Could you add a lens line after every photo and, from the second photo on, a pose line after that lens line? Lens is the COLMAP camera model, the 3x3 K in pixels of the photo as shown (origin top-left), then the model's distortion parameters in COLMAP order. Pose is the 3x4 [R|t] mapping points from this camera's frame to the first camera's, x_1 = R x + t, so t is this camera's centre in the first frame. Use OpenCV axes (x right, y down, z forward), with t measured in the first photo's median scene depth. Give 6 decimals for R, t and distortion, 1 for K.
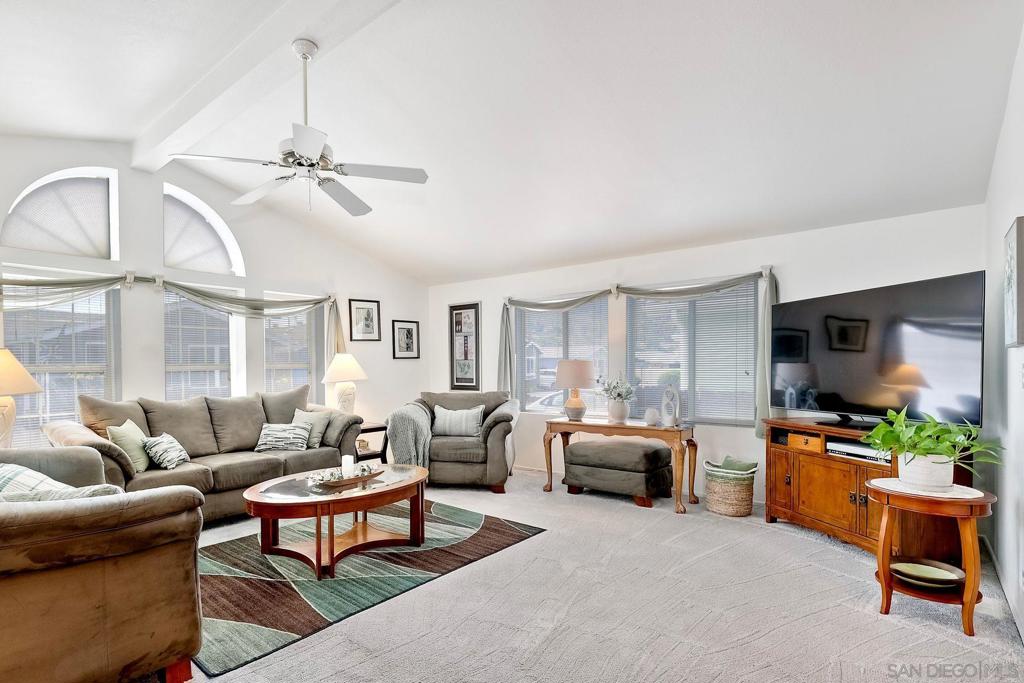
lens RADIAL K [[409.9, 0, 507.7], [0, 409.9, 364.8], [0, 0, 1]] dist [0.002021, 0.000163]
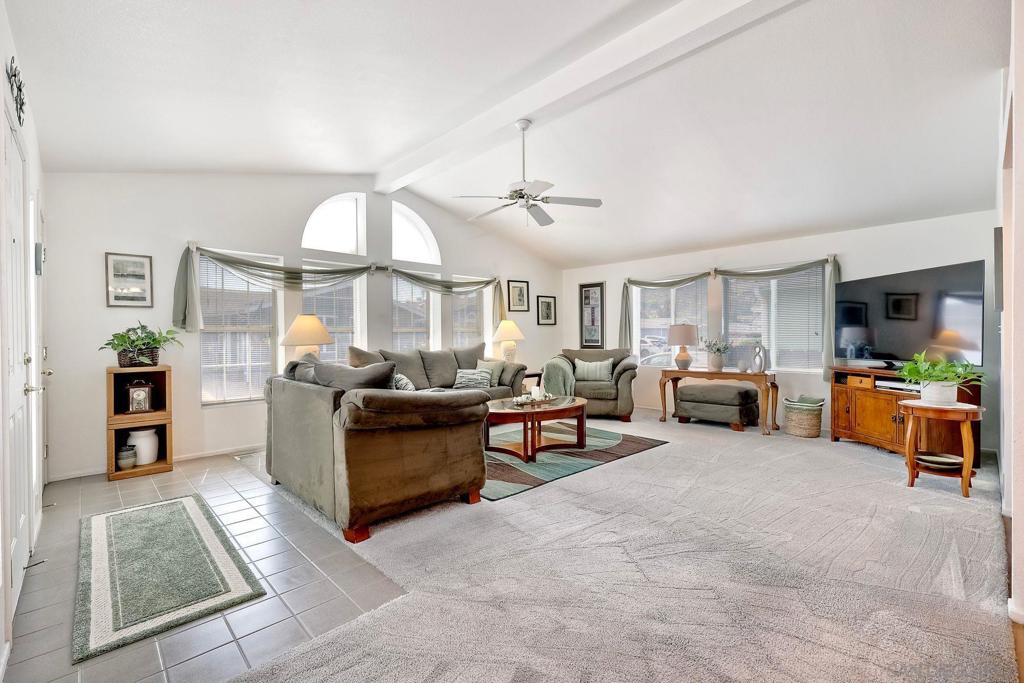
lens RADIAL K [[449.3, 0, 512.0], [0, 449.3, 341.5], [0, 0, 1]] dist [0.000280, -0.000201]
pose [[0.997326, 0.003374, -0.073003, -0.300823], [-0.004111, 0.999942, -0.009949, 0.063319], [0.072965, 0.010222, 0.997282, -0.534224]]
